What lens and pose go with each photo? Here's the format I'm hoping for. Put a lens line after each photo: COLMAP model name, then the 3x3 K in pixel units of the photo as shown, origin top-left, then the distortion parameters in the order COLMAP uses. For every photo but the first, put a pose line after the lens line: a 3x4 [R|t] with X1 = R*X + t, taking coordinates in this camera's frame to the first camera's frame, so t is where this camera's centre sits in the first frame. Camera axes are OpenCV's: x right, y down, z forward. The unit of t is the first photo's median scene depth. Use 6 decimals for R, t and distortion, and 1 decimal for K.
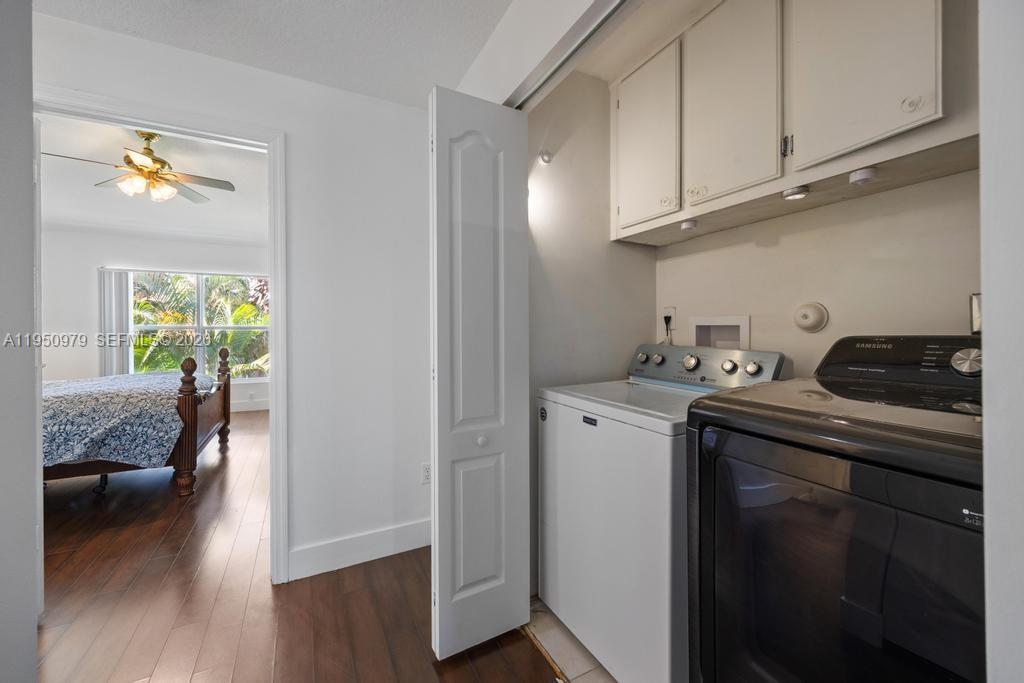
lens RADIAL K [[389.5, 0, 507.8], [0, 389.5, 331.6], [0, 0, 1]] dist [-0.002908, -0.000008]
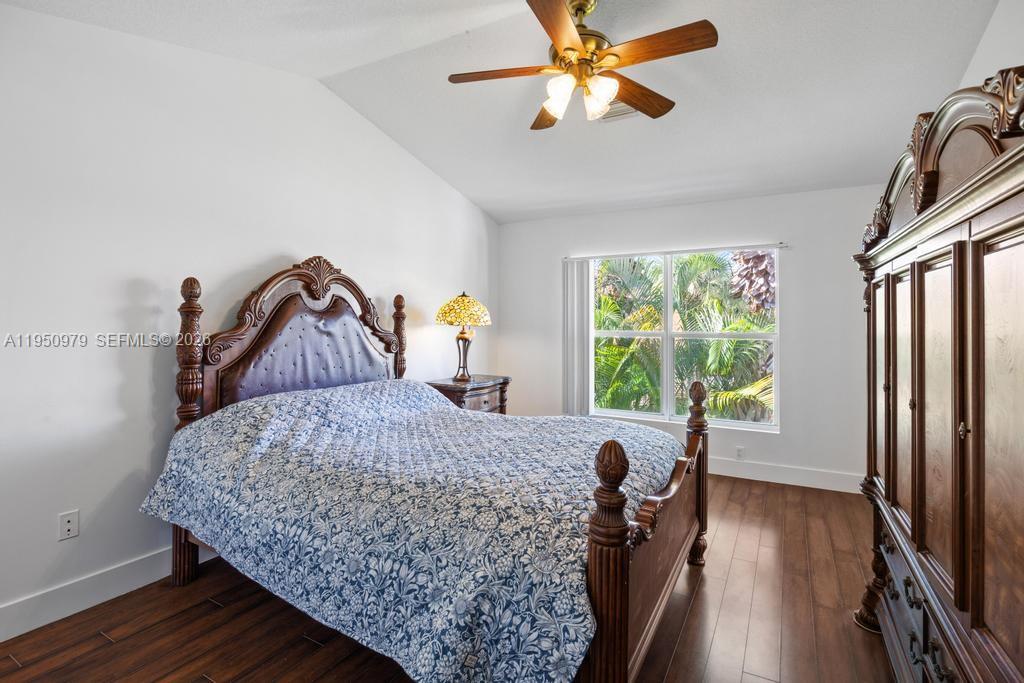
lens RADIAL K [[487.7, 0, 513.4], [0, 487.7, 321.9], [0, 0, 1]] dist [-0.030196, -0.000067]
pose [[0.538810, -0.005794, -0.842408, -0.343562], [-0.007741, 0.999900, -0.011828, -0.028412], [0.842392, 0.012894, 0.538711, 0.479523]]
